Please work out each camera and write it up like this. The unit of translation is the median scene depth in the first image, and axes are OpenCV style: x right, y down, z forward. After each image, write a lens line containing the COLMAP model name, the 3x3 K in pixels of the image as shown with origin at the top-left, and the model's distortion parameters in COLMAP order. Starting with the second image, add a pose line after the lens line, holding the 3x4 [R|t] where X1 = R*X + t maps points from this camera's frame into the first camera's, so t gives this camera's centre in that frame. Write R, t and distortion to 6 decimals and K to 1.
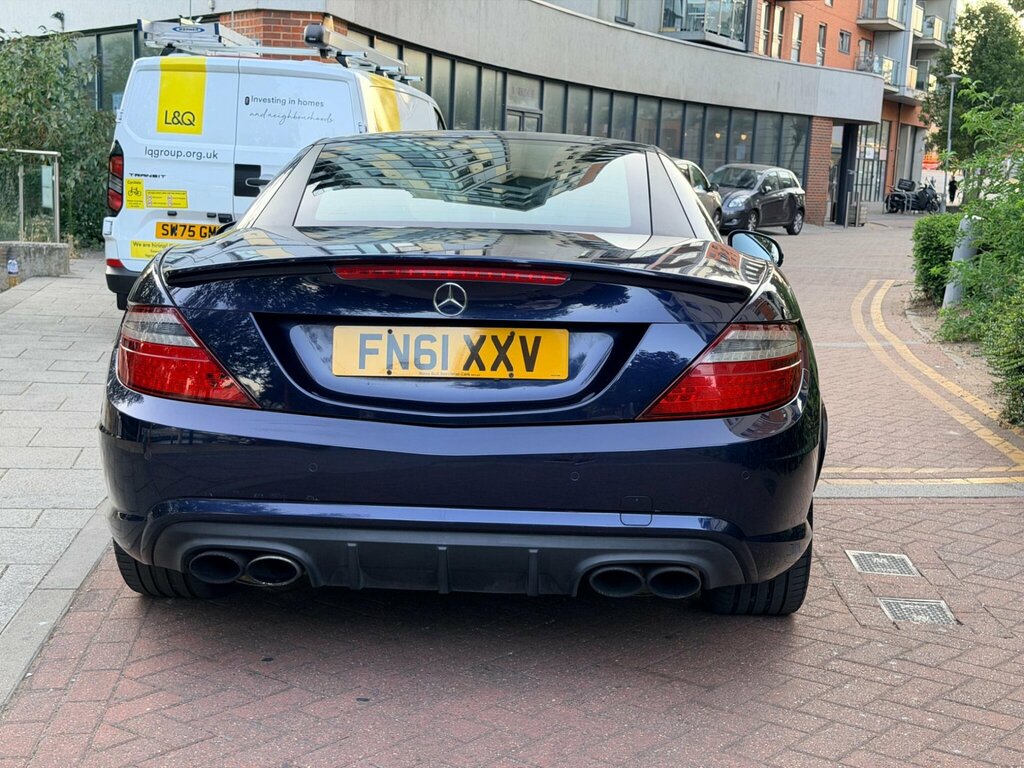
lens RADIAL K [[1435.4, 0, 512.0], [0, 1435.4, 384.0], [0, 0, 1]] dist [0.188337, -0.316156]
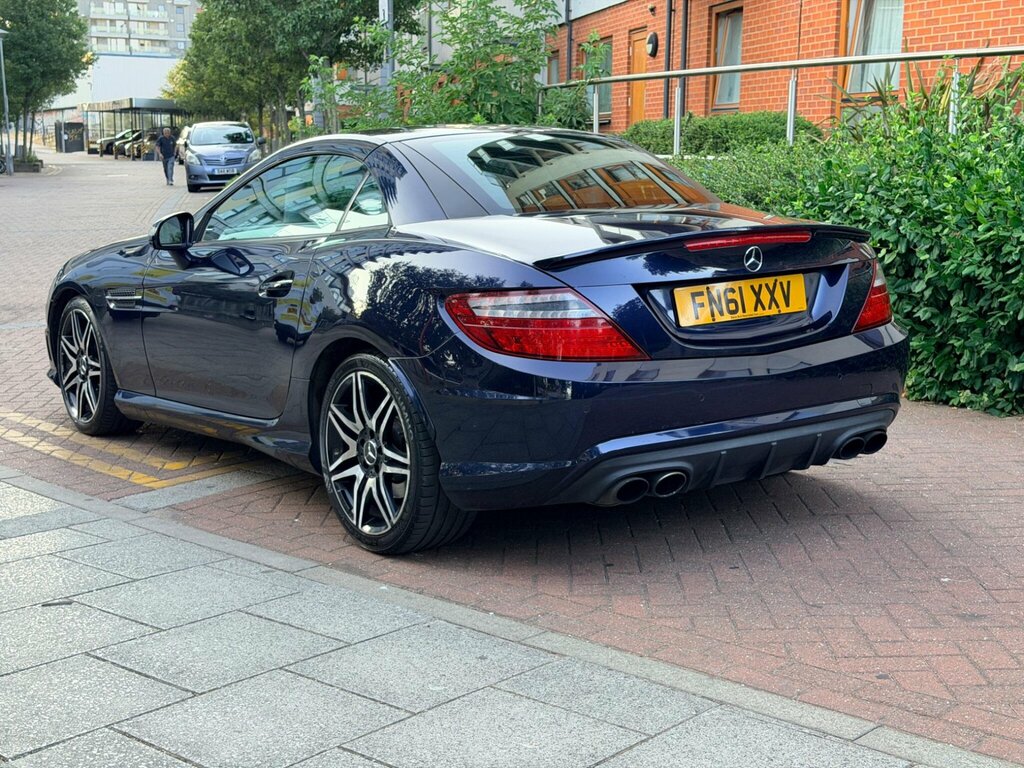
lens RADIAL K [[1439.3, 0, 517.0], [0, 1439.3, 381.7], [0, 0, 1]] dist [0.157227, -0.173698]
pose [[0.781024, -0.138915, 0.608854, -1.027179], [0.119768, 0.990167, 0.072278, -0.068173], [-0.612908, 0.016470, 0.789983, 0.077276]]
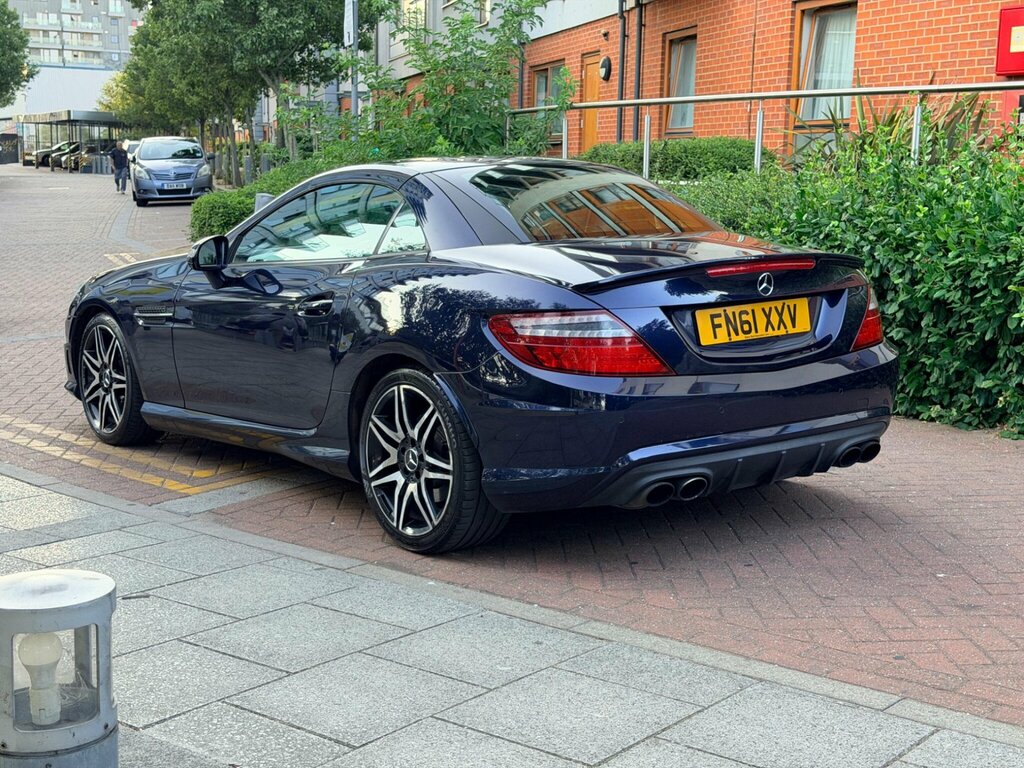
lens RADIAL K [[1435.4, 0, 512.0], [0, 1435.4, 384.0], [0, 0, 1]] dist [0.188337, -0.316156]
pose [[0.755828, -0.129923, 0.641751, -1.174450], [0.112808, 0.991299, 0.067829, -0.085472], [-0.644980, 0.021128, 0.763908, 0.045220]]
